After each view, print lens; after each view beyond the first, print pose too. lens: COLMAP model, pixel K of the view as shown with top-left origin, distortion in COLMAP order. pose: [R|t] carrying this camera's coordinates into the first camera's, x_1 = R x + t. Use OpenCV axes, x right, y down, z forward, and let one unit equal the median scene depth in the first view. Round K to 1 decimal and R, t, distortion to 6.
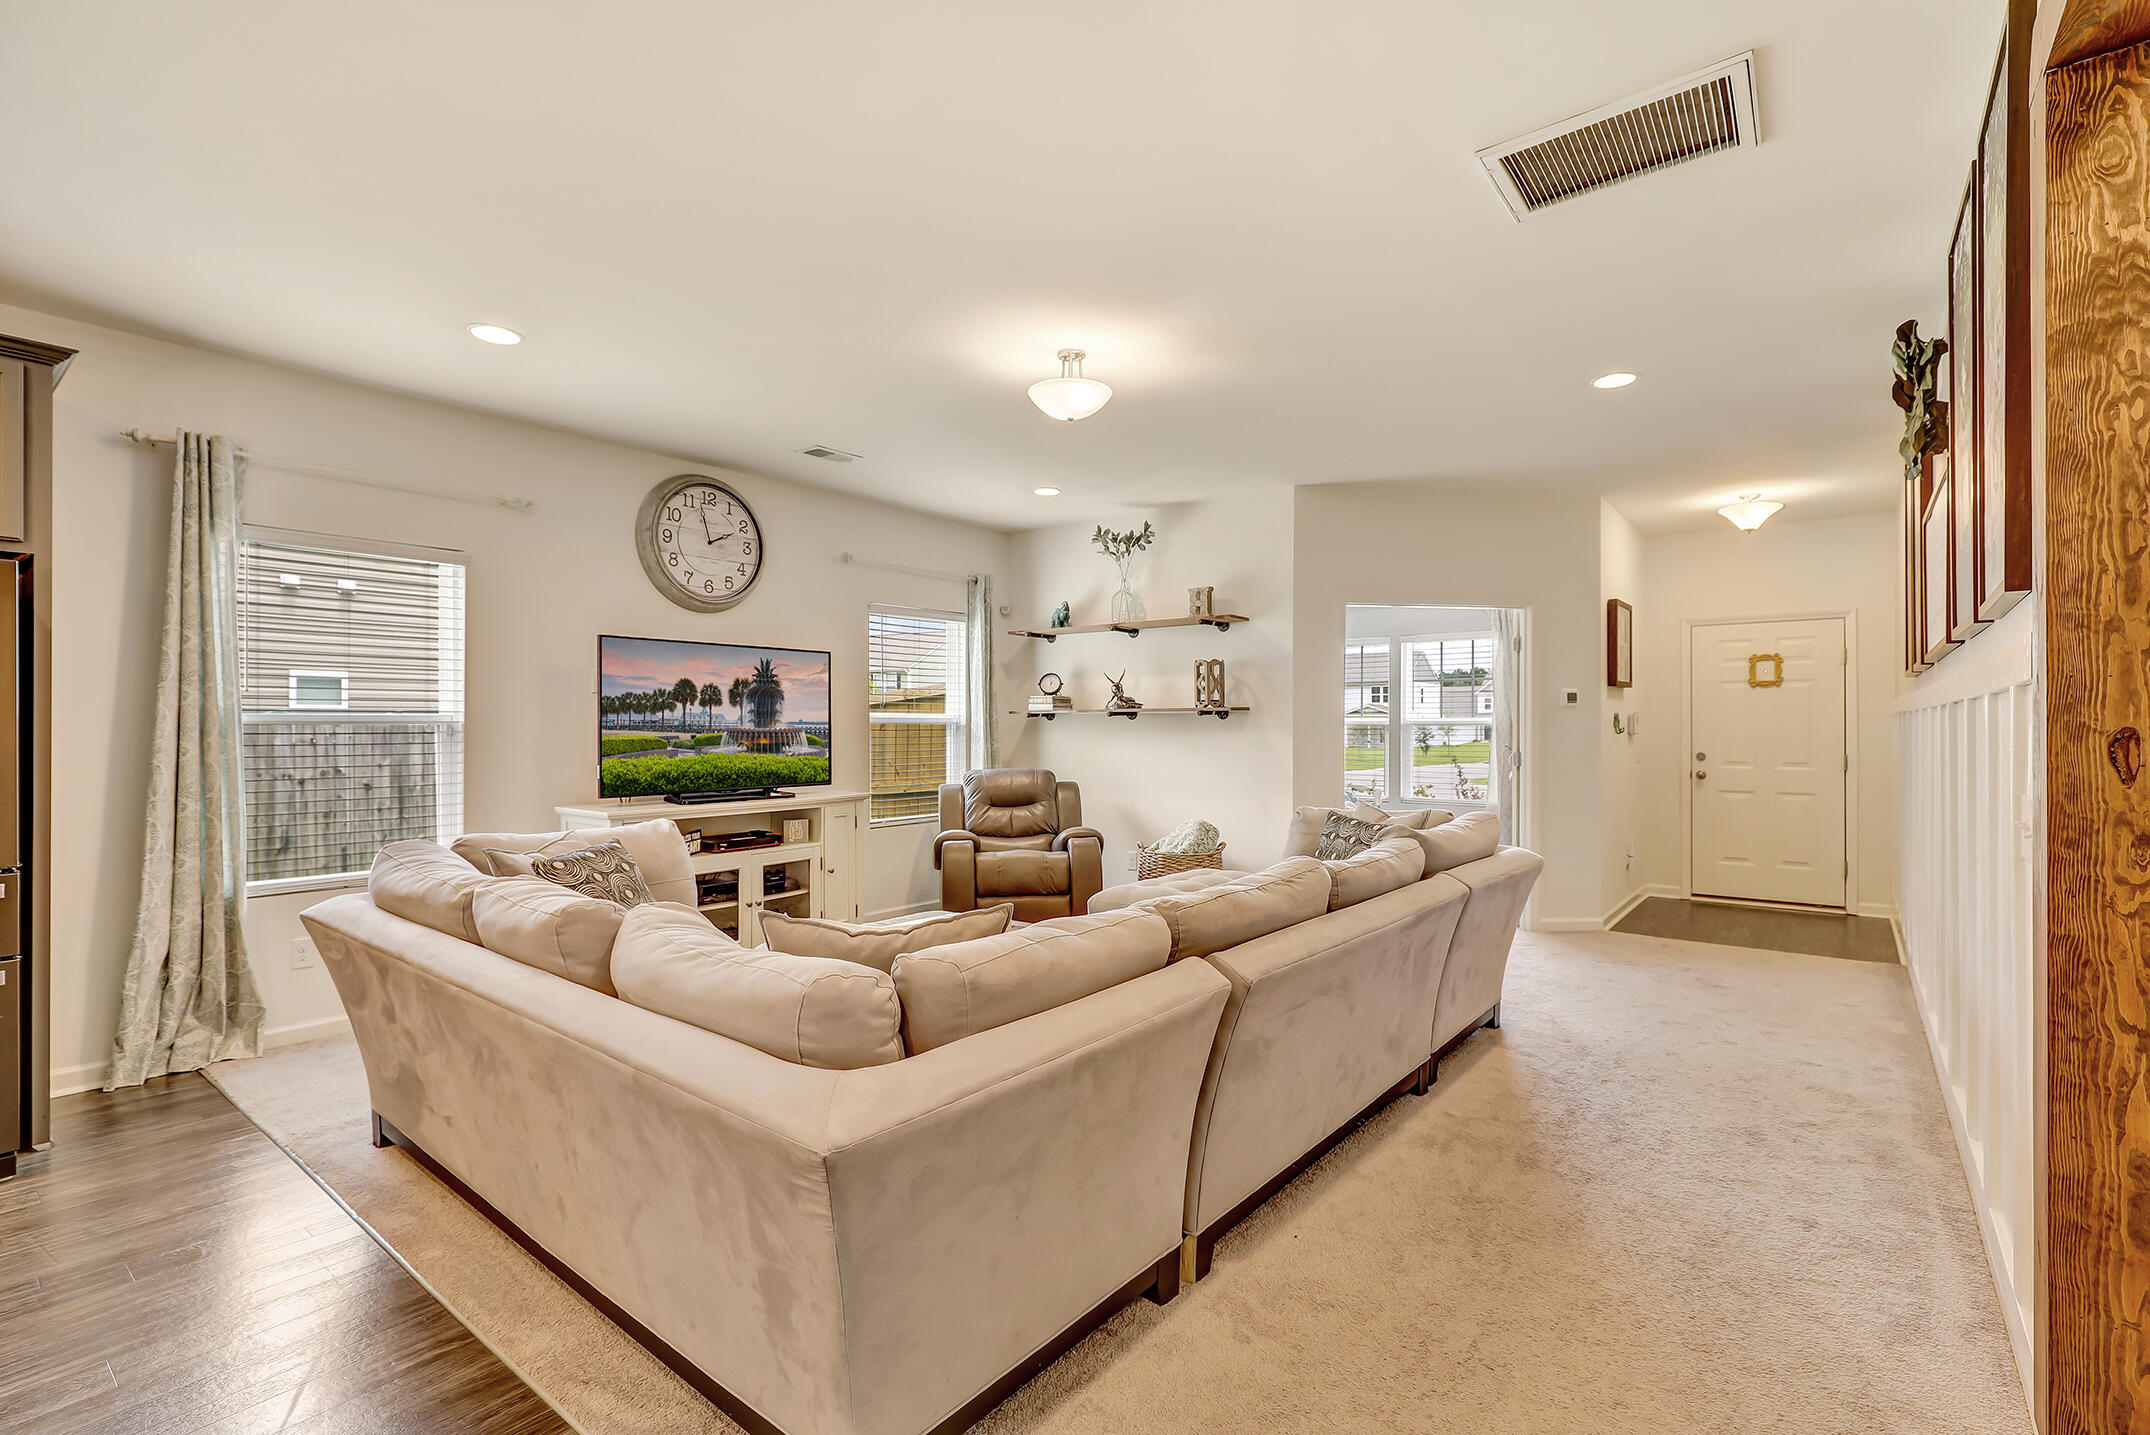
lens RADIAL K [[977.6, 0, 1079.6], [0, 977.6, 724.5], [0, 0, 1]] dist [0.000651, 0.000054]
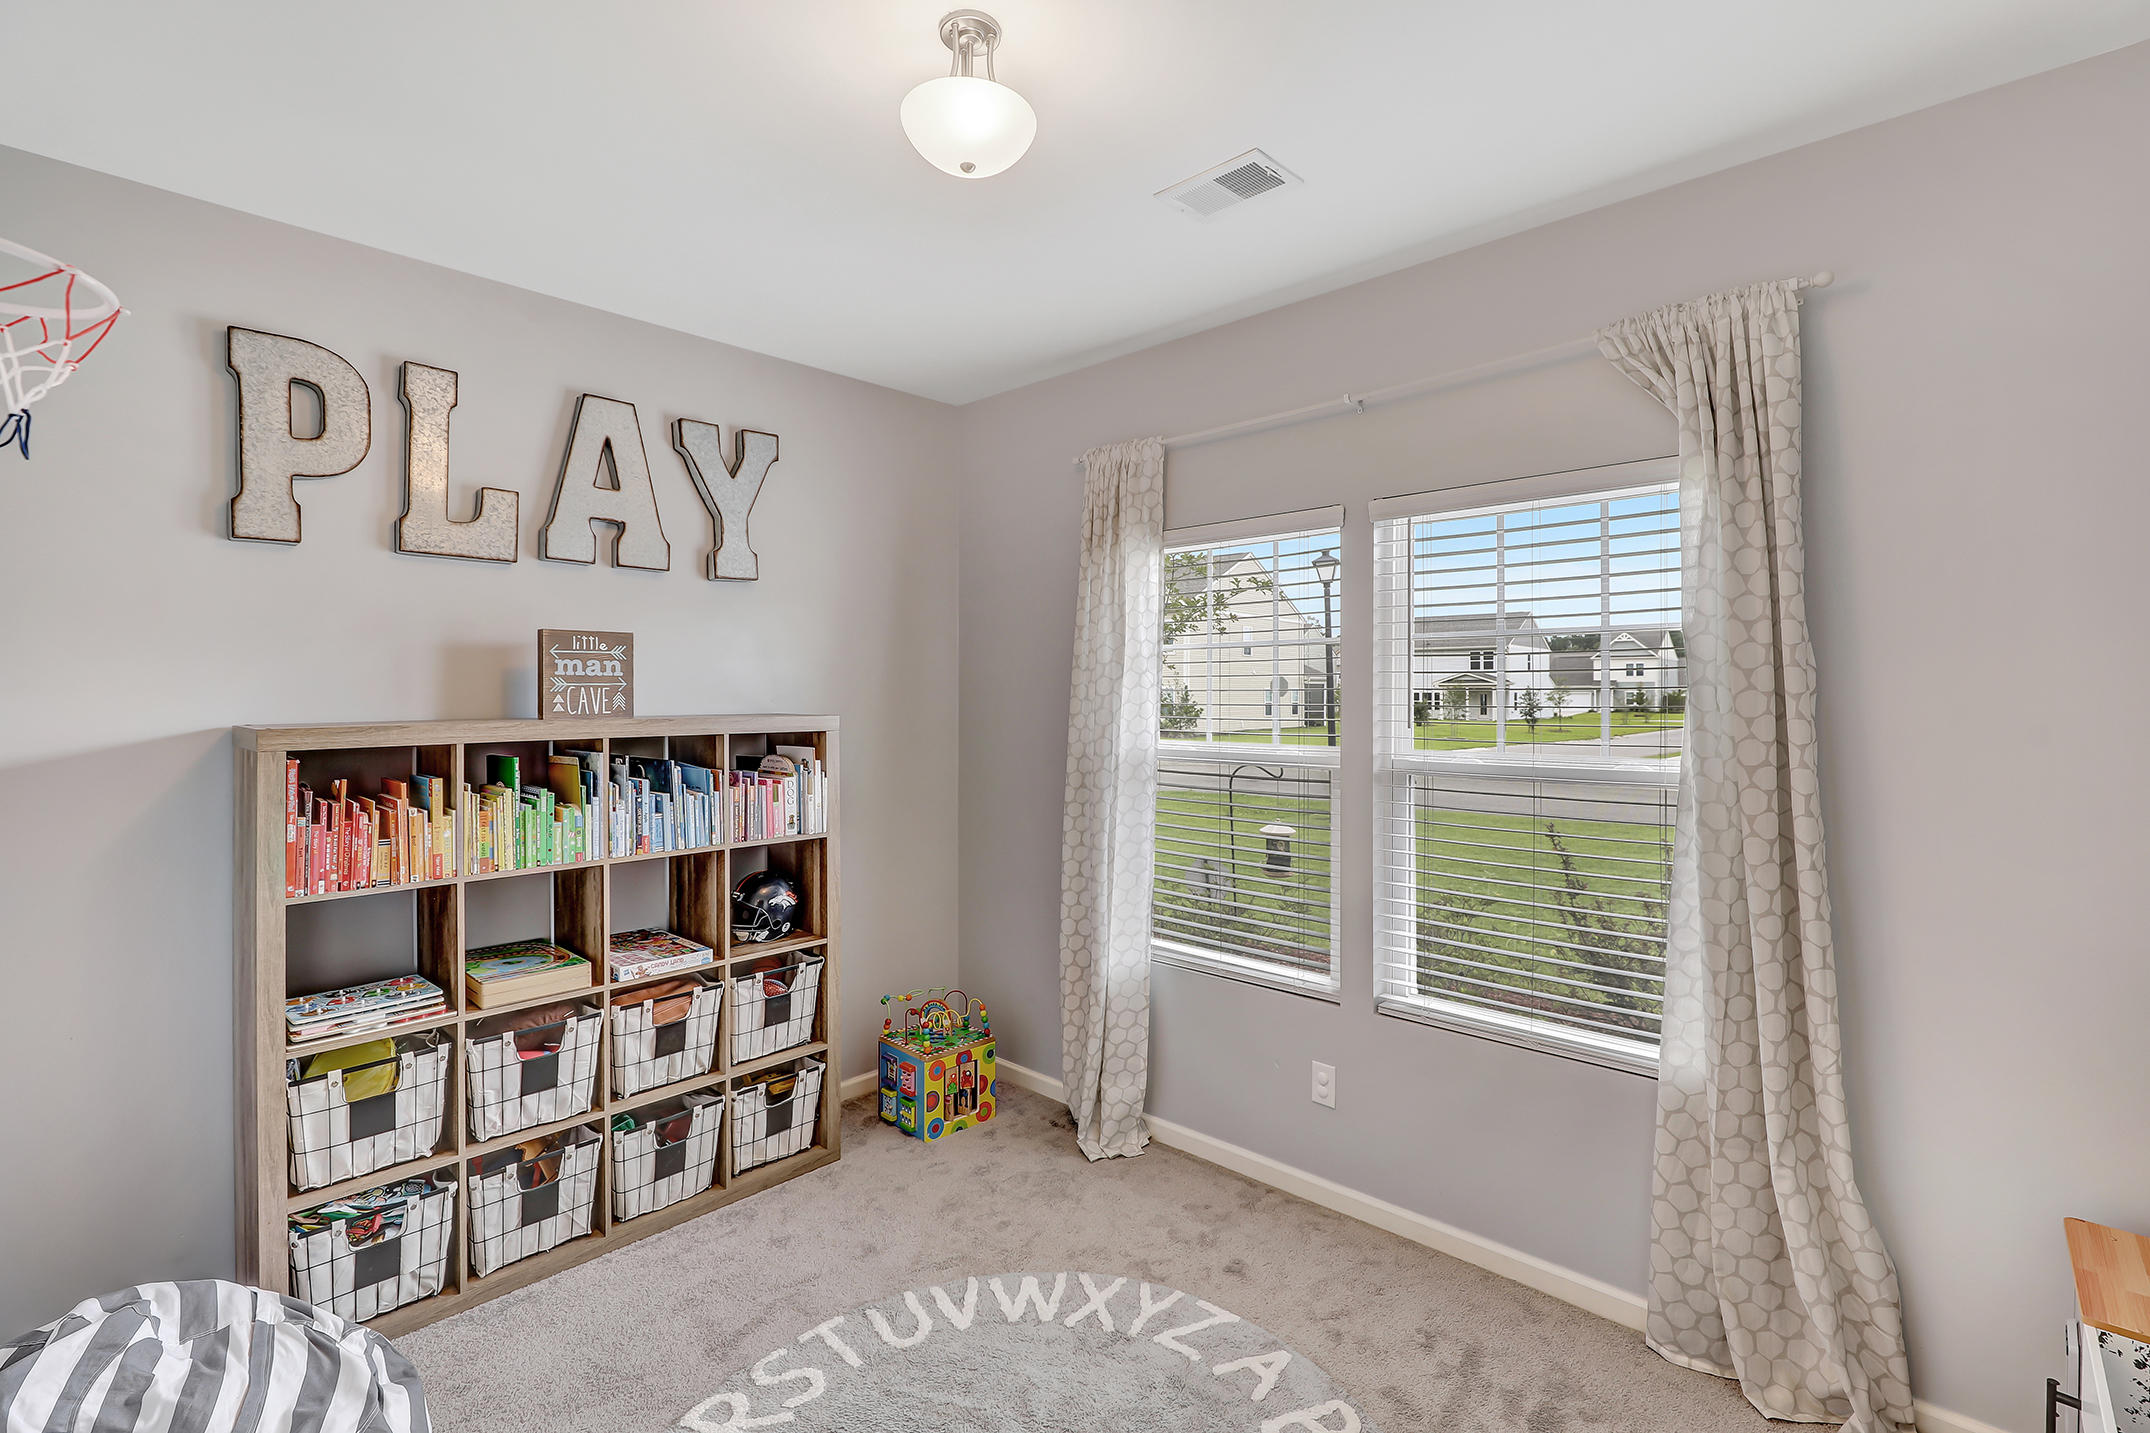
lens RADIAL K [[991.7, 0, 1071.3], [0, 991.7, 697.9], [0, 0, 1]] dist [0.000679, 0.000039]
pose [[0.995223, -0.001223, -0.097621, 0.356719], [0.001797, 0.999982, 0.005792, -0.036989], [0.097612, -0.005940, 0.995207, 0.902269]]
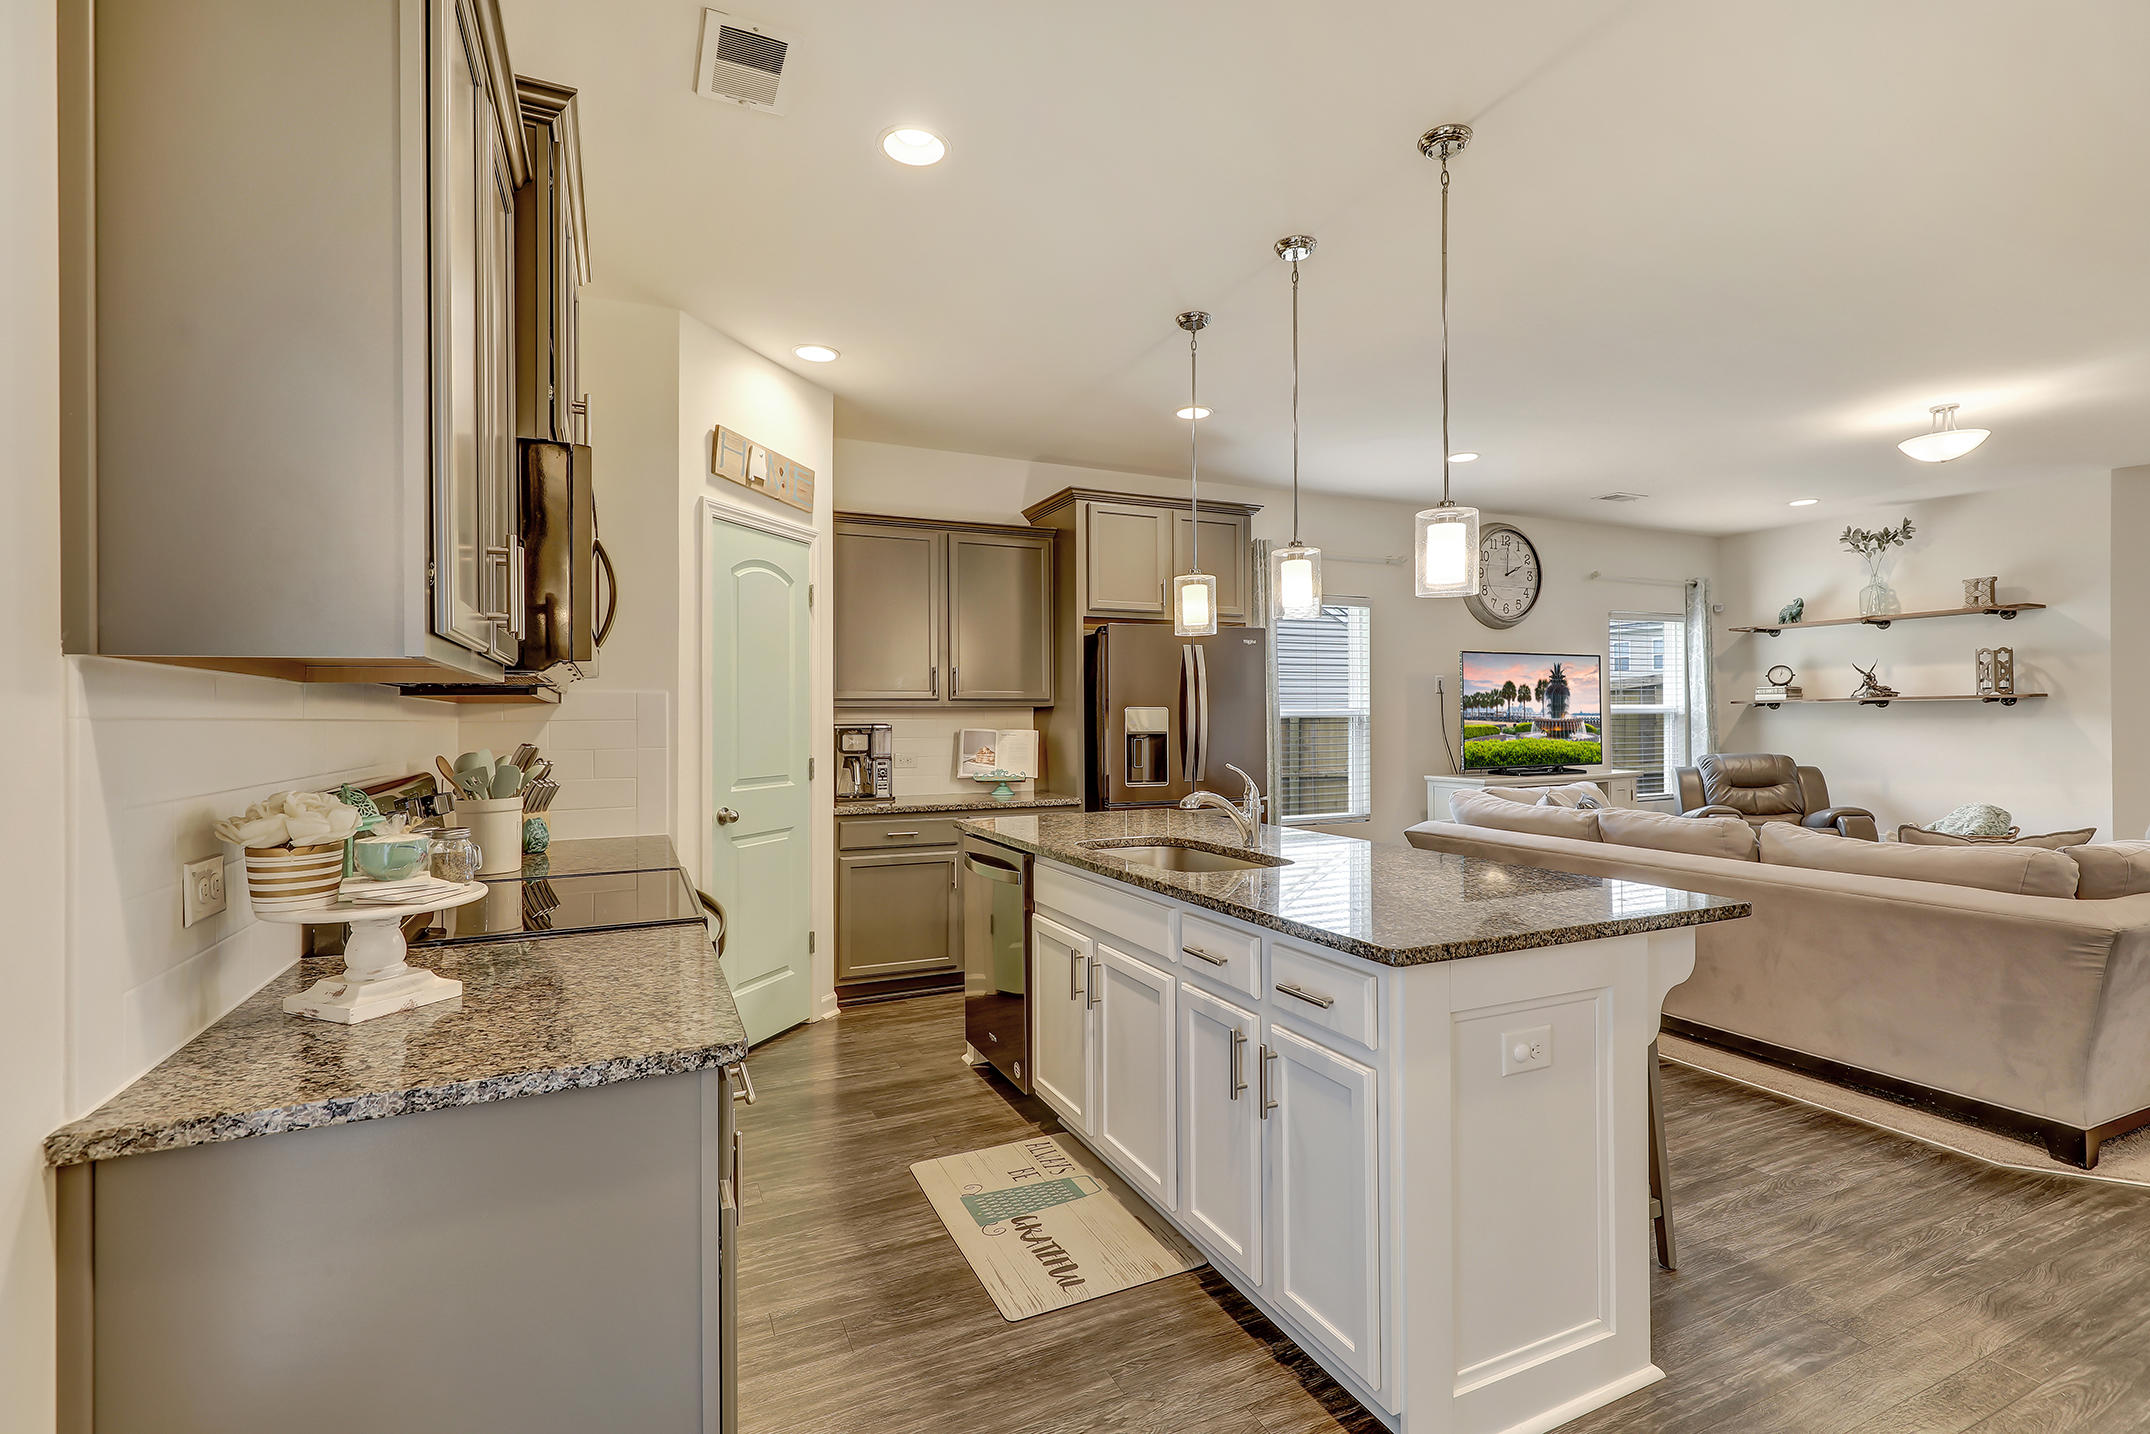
lens RADIAL K [[987.6, 0, 1075.0], [0, 987.6, 717.0], [0, 0, 1]] dist [0.000558, 0.000296]
pose [[0.890886, -0.008998, -0.454138, -0.246998], [0.009224, 0.999956, -0.001717, -0.001213], [0.454133, -0.002659, 0.890930, -0.348391]]
